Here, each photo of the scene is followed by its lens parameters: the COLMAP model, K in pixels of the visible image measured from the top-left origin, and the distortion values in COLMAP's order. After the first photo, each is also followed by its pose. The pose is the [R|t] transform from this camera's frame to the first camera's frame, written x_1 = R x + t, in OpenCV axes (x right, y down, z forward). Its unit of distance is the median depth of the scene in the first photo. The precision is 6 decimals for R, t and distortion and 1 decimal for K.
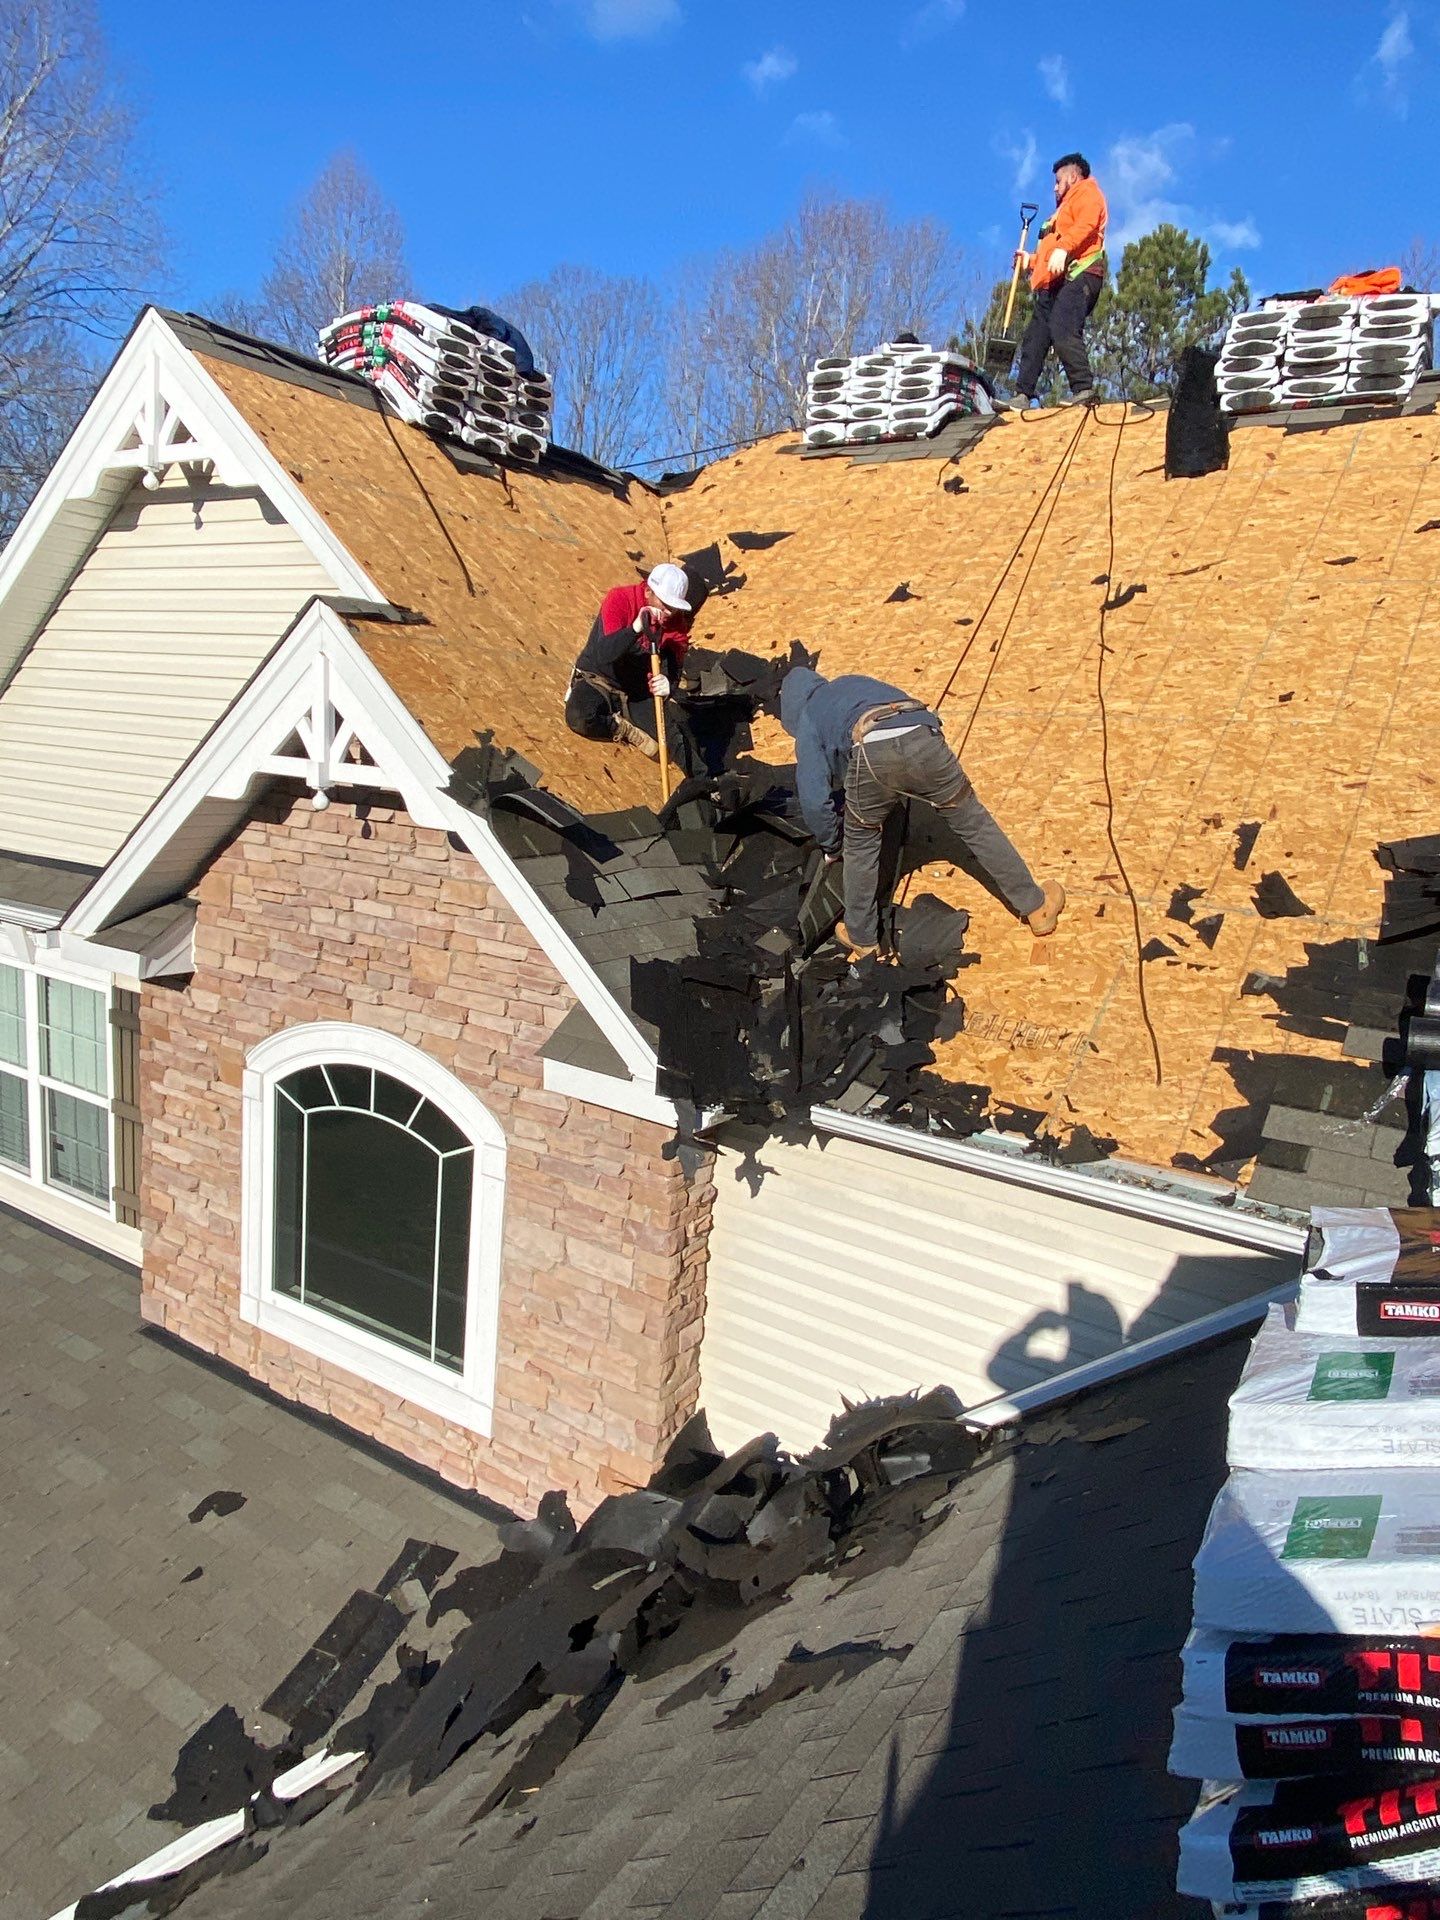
lens RADIAL K [[1215.5, 0, 720.0], [0, 1215.5, 960.0], [0, 0, 1]] dist [0.037848, -0.001361]
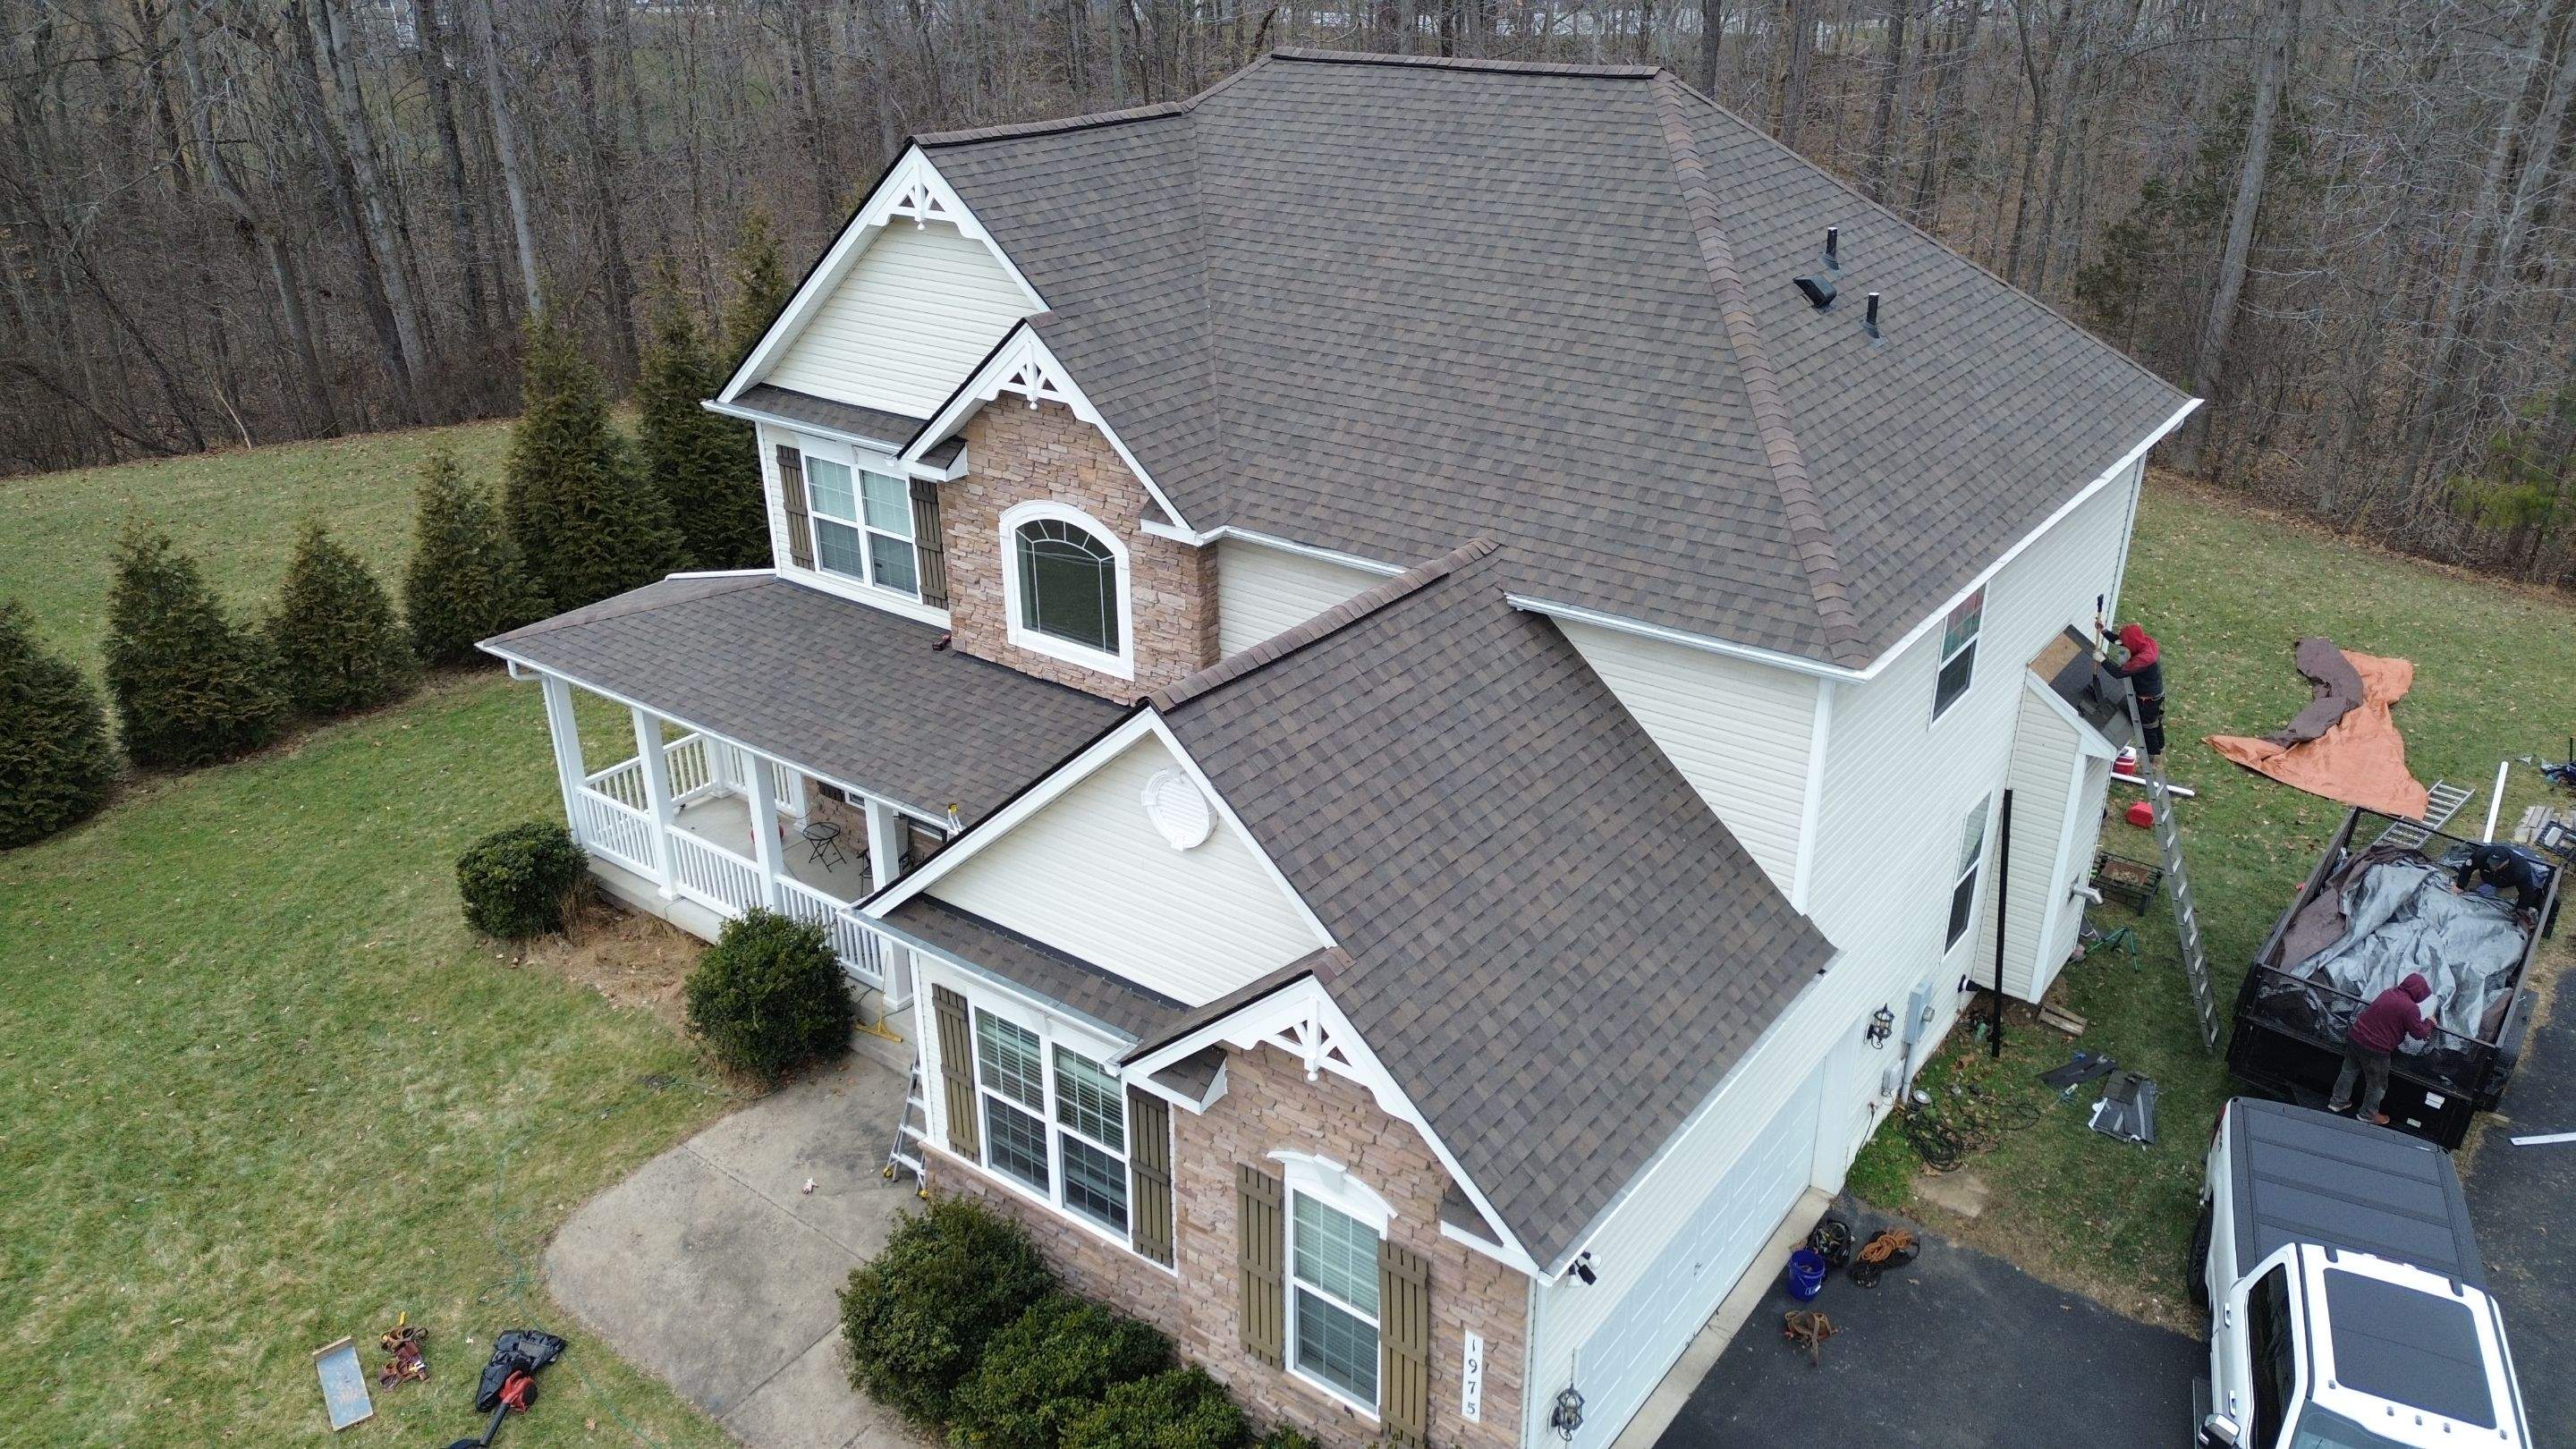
lens RADIAL K [[1810.7, 0, 1291.4], [0, 1810.7, 728.9], [0, 0, 1]] dist [0.091619, -0.088140]
pose [[0.994805, -0.042745, -0.092386, 0.385130], [0.064970, 0.965289, 0.252974, -0.333240], [0.078366, -0.257663, 0.963052, -2.096953]]
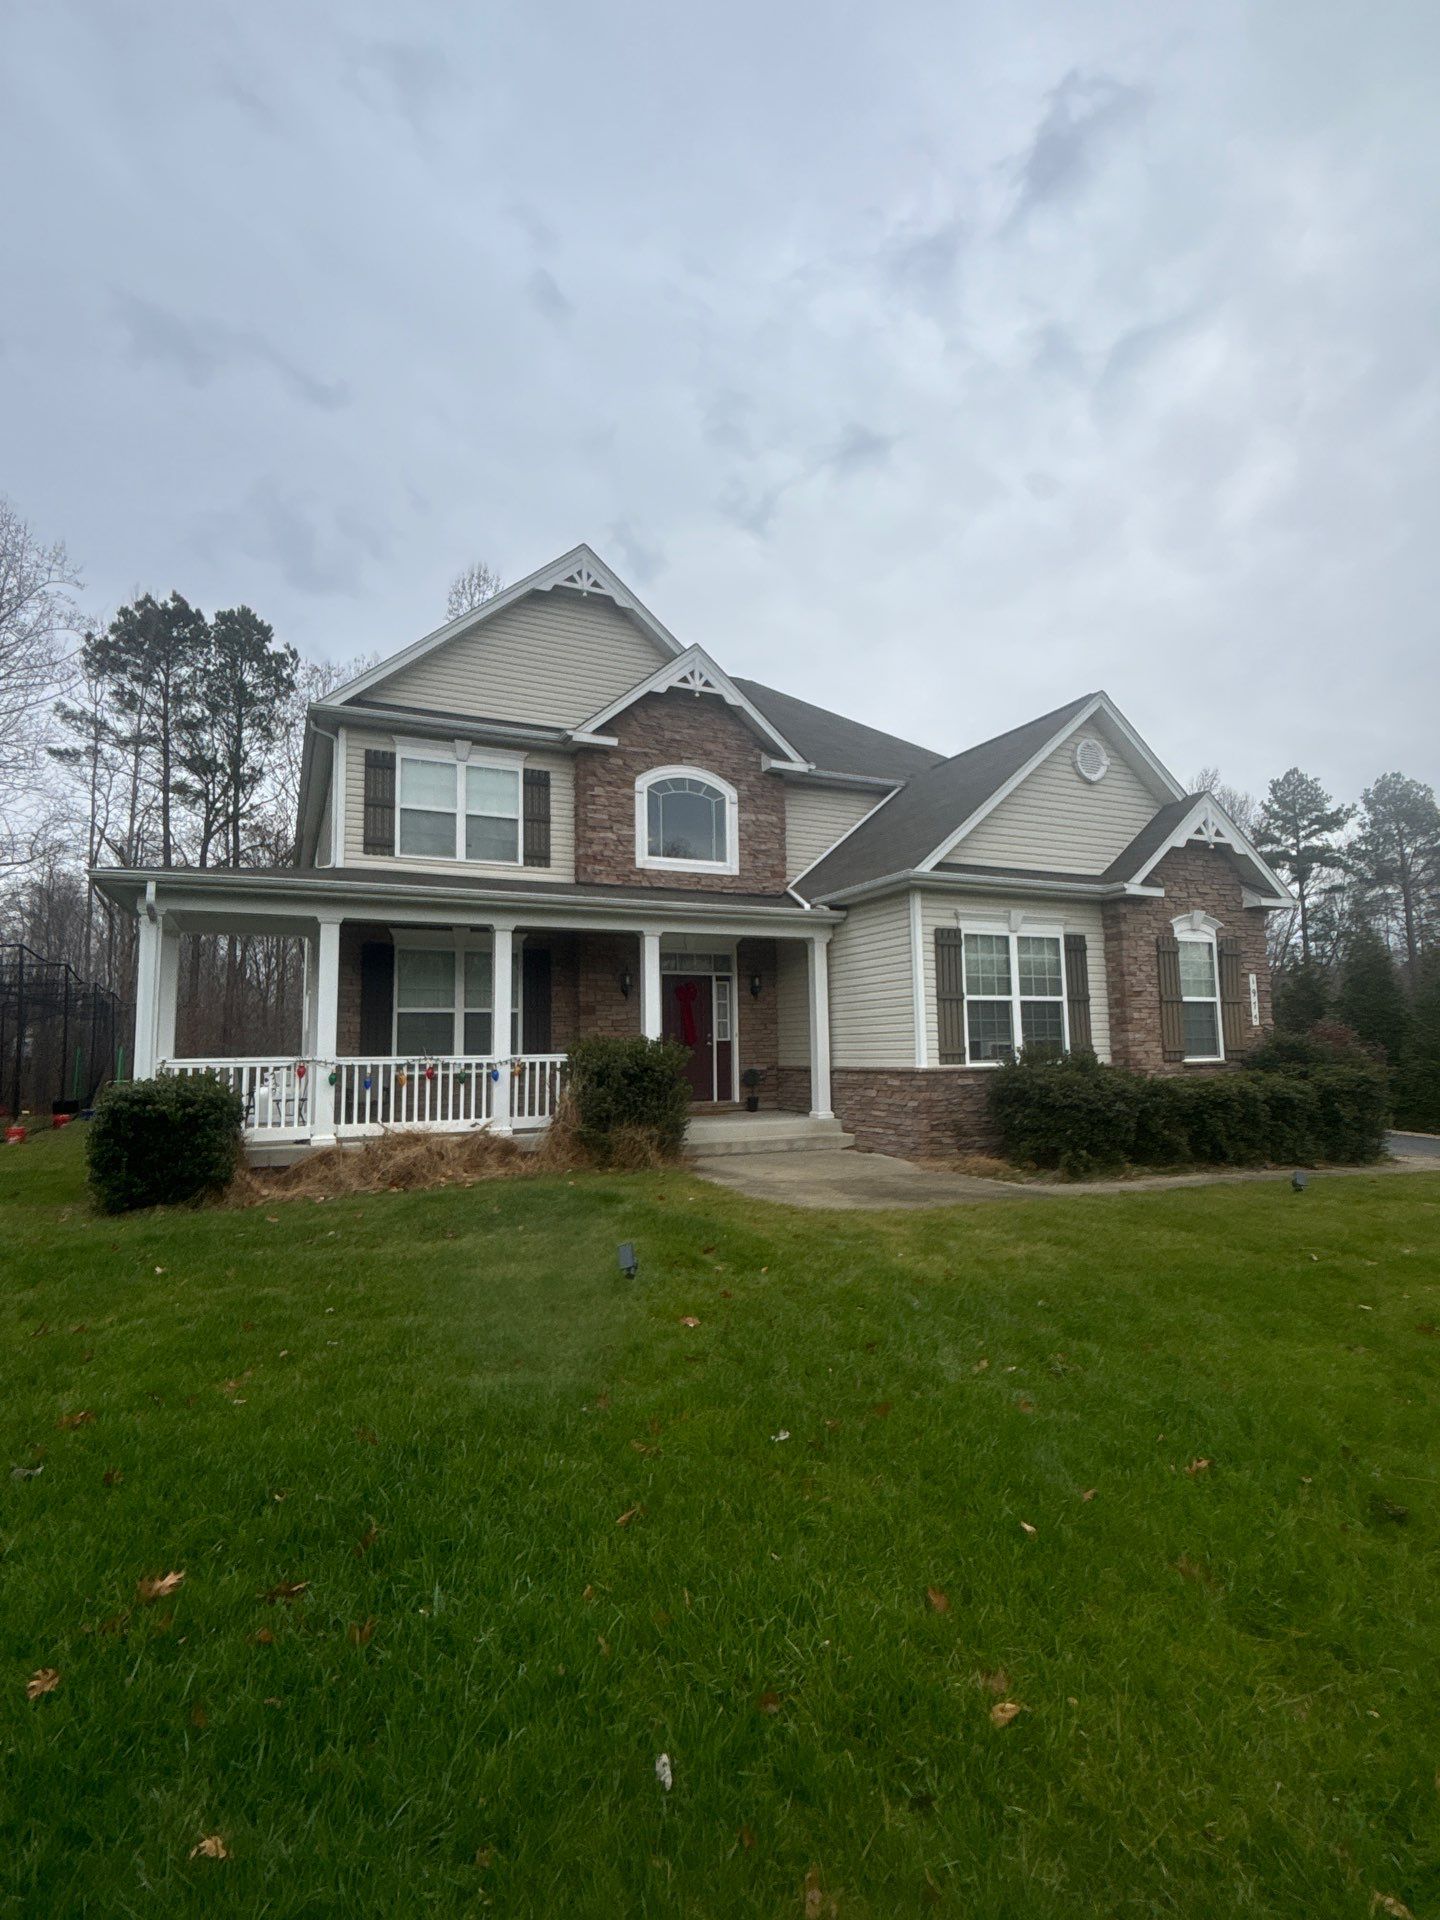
lens RADIAL K [[932.4, 0, 720.0], [0, 932.4, 960.0], [0, 0, 1]] dist [0.019527, -0.000187]
pose [[0.519923, 0.003860, 0.854204, -2.421135], [0.194810, 0.973102, -0.122971, 0.906644], [-0.831703, 0.230343, 0.505186, -0.272957]]
